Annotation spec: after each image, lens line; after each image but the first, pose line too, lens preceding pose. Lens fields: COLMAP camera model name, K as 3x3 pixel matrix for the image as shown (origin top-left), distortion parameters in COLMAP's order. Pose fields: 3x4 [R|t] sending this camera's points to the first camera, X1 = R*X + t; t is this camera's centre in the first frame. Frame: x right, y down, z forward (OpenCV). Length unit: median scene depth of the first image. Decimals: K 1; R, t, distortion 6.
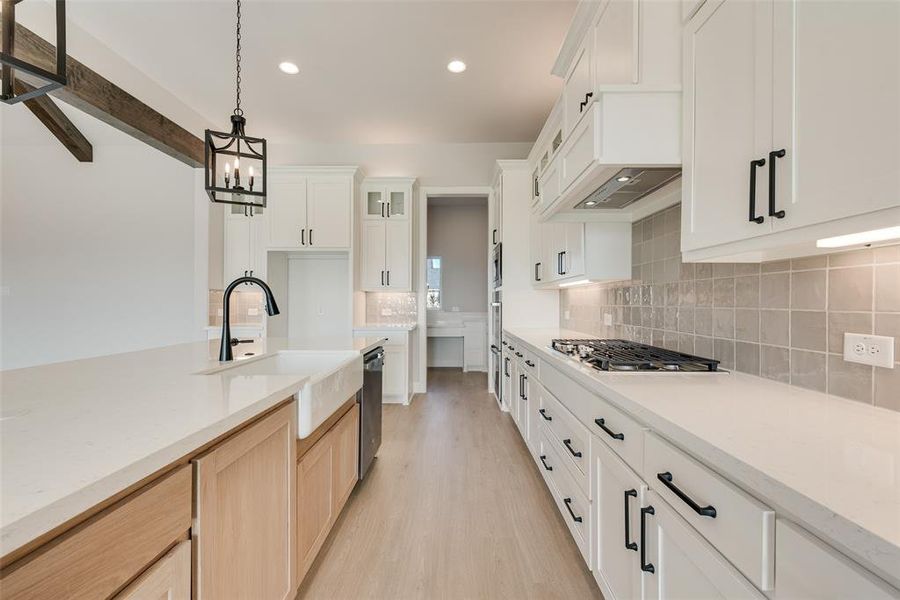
lens RADIAL K [[376.0, 0, 458.7], [0, 376.0, 302.9], [0, 0, 1]] dist [-0.027393, 0.000044]
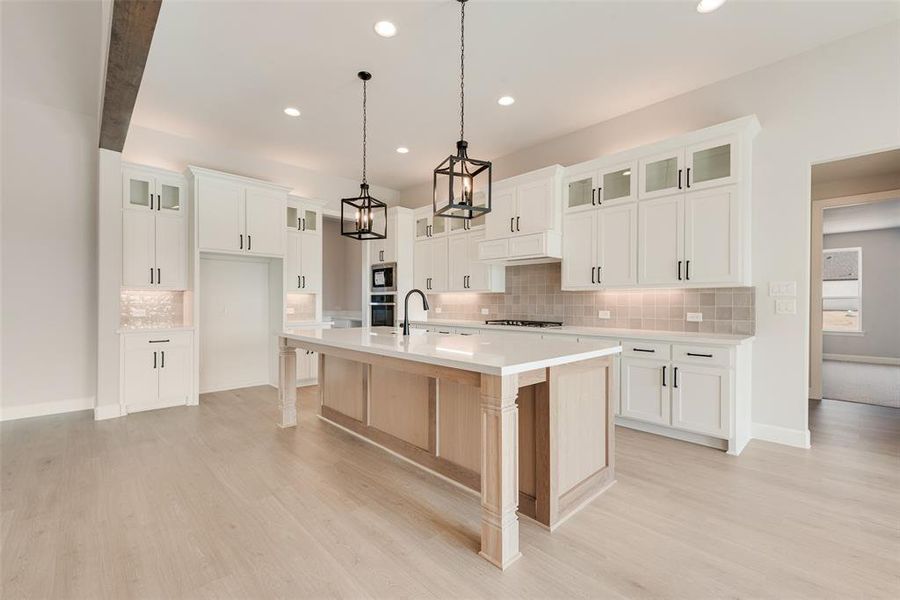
lens RADIAL K [[376.0, 0, 458.7], [0, 376.0, 302.9], [0, 0, 1]] dist [-0.027393, 0.000044]
pose [[0.705760, -0.000942, 0.708451, -1.685400], [-0.001216, 0.999996, 0.002541, -0.007693], [-0.708450, -0.002655, 0.705756, -0.460076]]
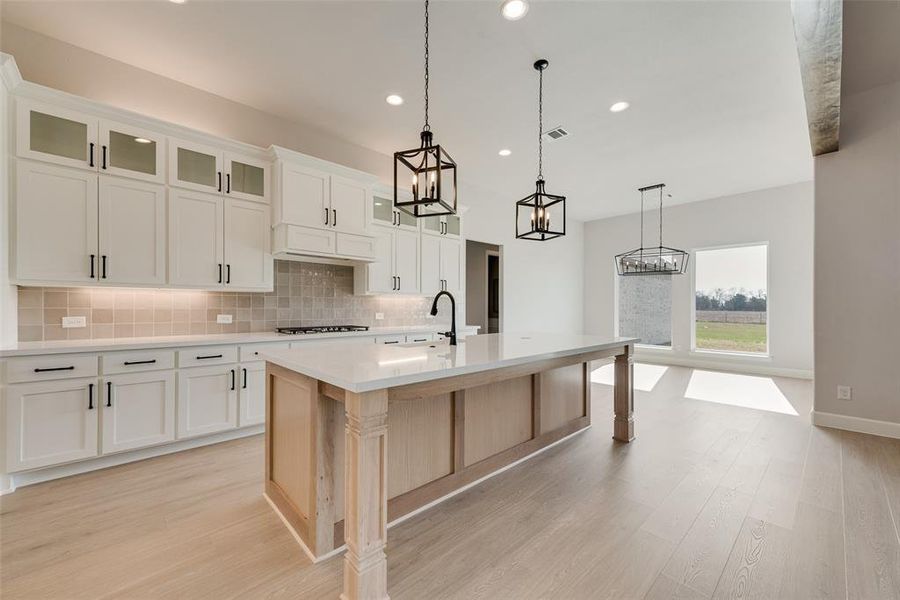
lens RADIAL K [[353.9, 0, 451.0], [0, 353.9, 302.4], [0, 0, 1]] dist [0.010792, -0.000103]
pose [[-0.682960, 0.003809, 0.730446, -1.638741], [-0.005382, 0.999933, -0.010247, -0.007399], [-0.730436, -0.010930, -0.682893, 1.941158]]
